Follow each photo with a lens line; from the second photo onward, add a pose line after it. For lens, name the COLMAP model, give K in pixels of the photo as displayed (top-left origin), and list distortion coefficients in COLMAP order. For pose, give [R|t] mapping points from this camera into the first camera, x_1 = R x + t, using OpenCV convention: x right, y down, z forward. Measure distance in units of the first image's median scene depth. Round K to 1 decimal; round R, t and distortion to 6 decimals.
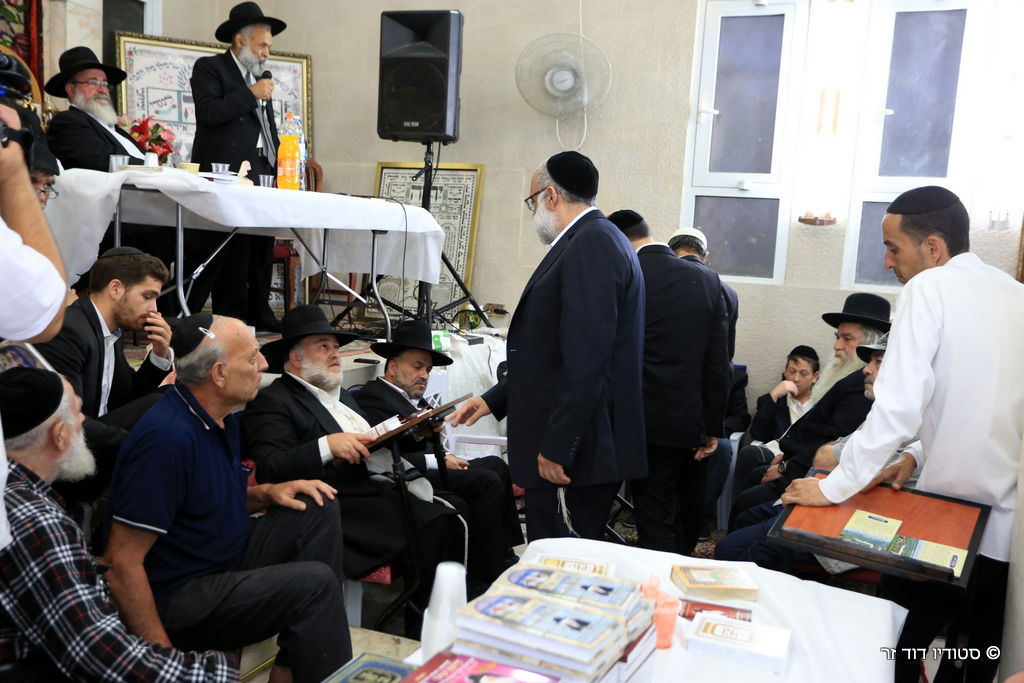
lens RADIAL K [[982.4, 0, 512.0], [0, 982.4, 341.5], [0, 0, 1]] dist [-0.004836, 0.135556]
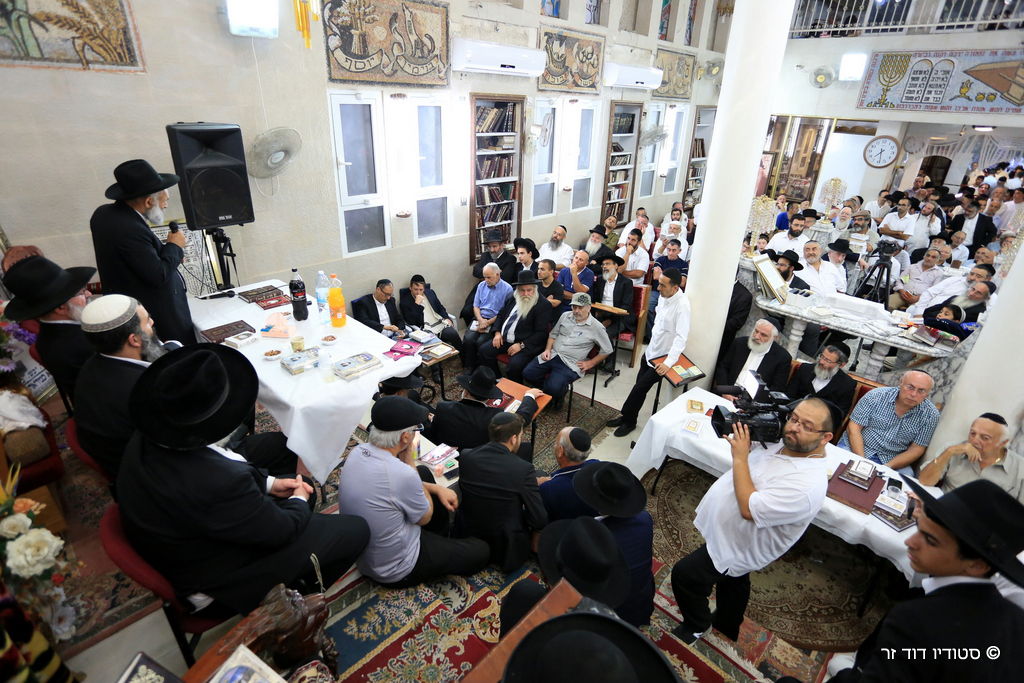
lens RADIAL K [[505.0, 0, 512.0], [0, 505.0, 341.5], [0, 0, 1]] dist [-0.056968, 0.022403]
pose [[0.366238, -0.446911, 0.816174, -0.556376], [0.078863, 0.888867, 0.451327, -0.330684], [-0.927173, -0.100927, 0.360782, 0.380838]]
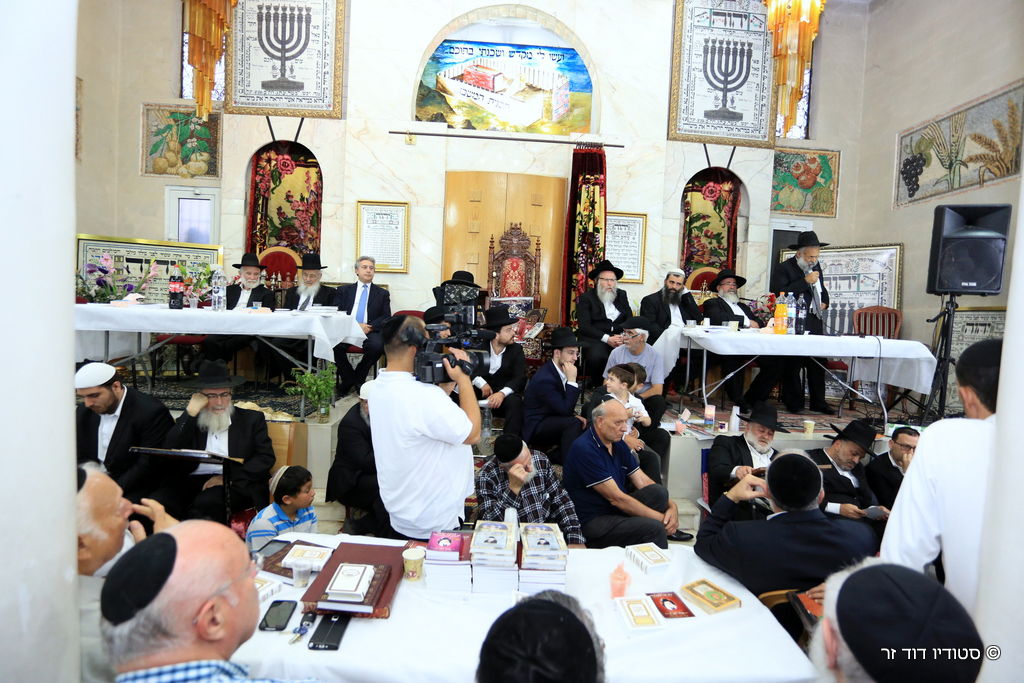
lens RADIAL K [[505.0, 0, 512.0], [0, 505.0, 341.5], [0, 0, 1]] dist [-0.056968, 0.022403]
pose [[0.426643, 0.008766, -0.904378, 0.287110], [-0.107290, 0.993383, -0.040986, -0.038463], [0.898034, 0.114517, 0.424760, 0.136956]]
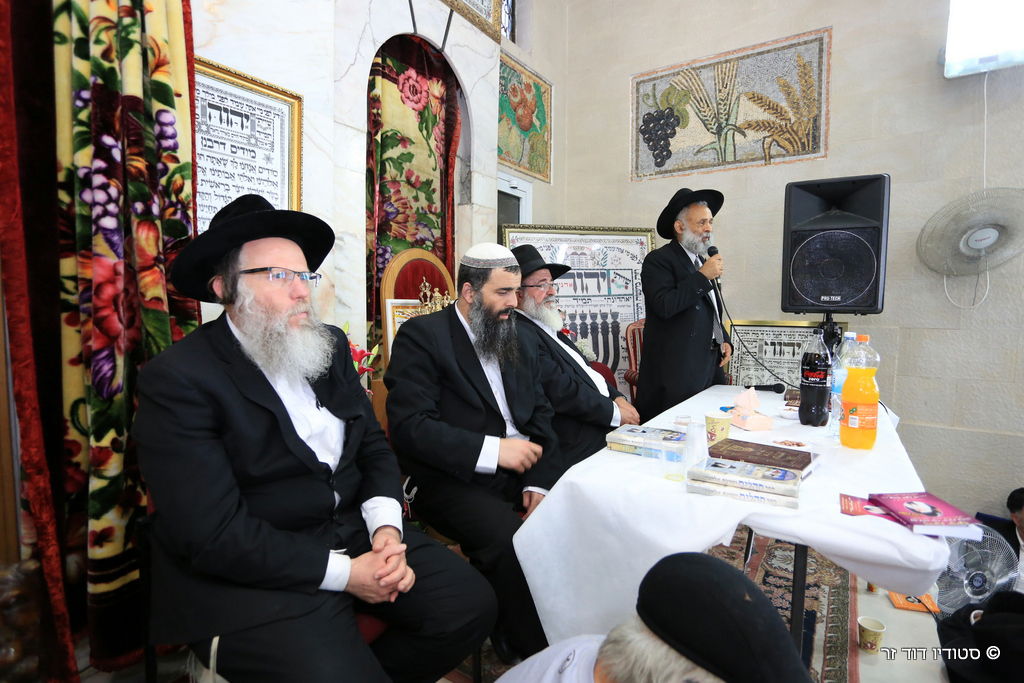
lens RADIAL K [[505.0, 0, 512.0], [0, 505.0, 341.5], [0, 0, 1]] dist [-0.056968, 0.022403]
pose [[0.977157, -0.035809, -0.209479, -0.292913], [0.028480, 0.998876, -0.037899, -0.165893], [0.210601, 0.031067, 0.977078, 0.463956]]
